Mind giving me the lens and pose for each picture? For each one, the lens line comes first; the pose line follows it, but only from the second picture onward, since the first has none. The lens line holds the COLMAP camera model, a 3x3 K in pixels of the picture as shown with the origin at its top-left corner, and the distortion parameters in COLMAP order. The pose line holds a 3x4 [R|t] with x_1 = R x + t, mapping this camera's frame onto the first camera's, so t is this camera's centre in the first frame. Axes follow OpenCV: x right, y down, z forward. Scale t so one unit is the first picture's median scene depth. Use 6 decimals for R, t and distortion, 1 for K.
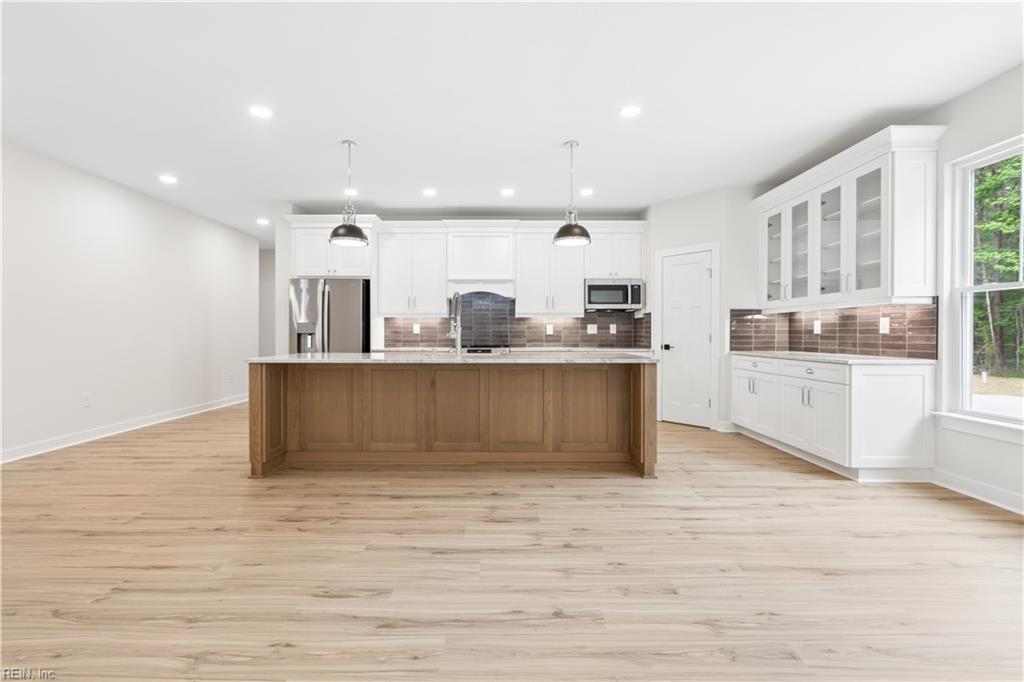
lens RADIAL K [[458.0, 0, 491.5], [0, 458.0, 333.0], [0, 0, 1]] dist [-0.001556, -0.000227]
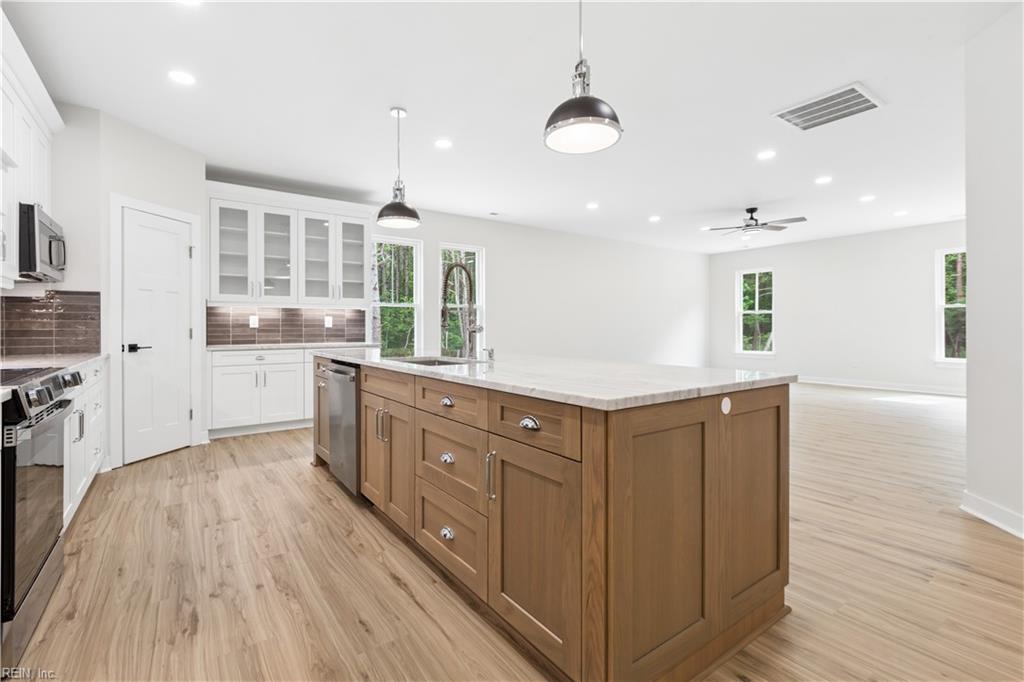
lens RADIAL K [[458.0, 0, 508.9], [0, 458.0, 333.5], [0, 0, 1]] dist [-0.001556, -0.000227]
pose [[-0.610961, -0.009730, 0.791601, -0.594156], [0.000242, 0.999922, 0.012478, 0.002482], [-0.791661, 0.007815, -0.610911, 1.249631]]
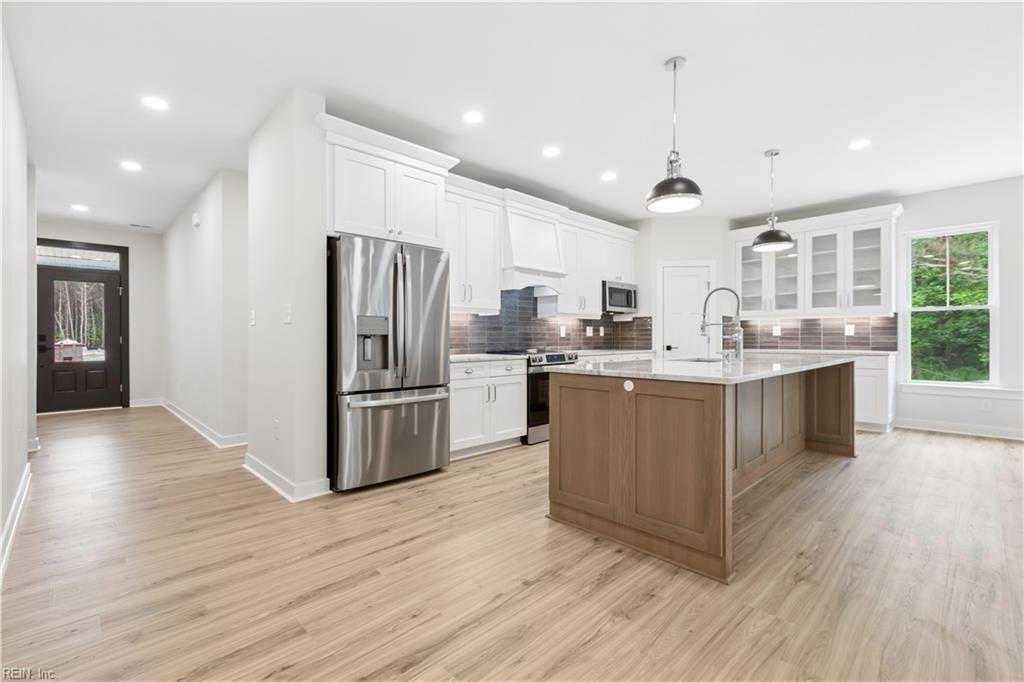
lens RADIAL K [[458.0, 0, 493.5], [0, 458.0, 338.2], [0, 0, 1]] dist [-0.001556, -0.000227]
pose [[0.713381, -0.003723, 0.700766, -0.914017], [0.001019, 0.999990, 0.004276, 0.002163], [-0.700775, -0.002337, 0.713378, 0.640900]]
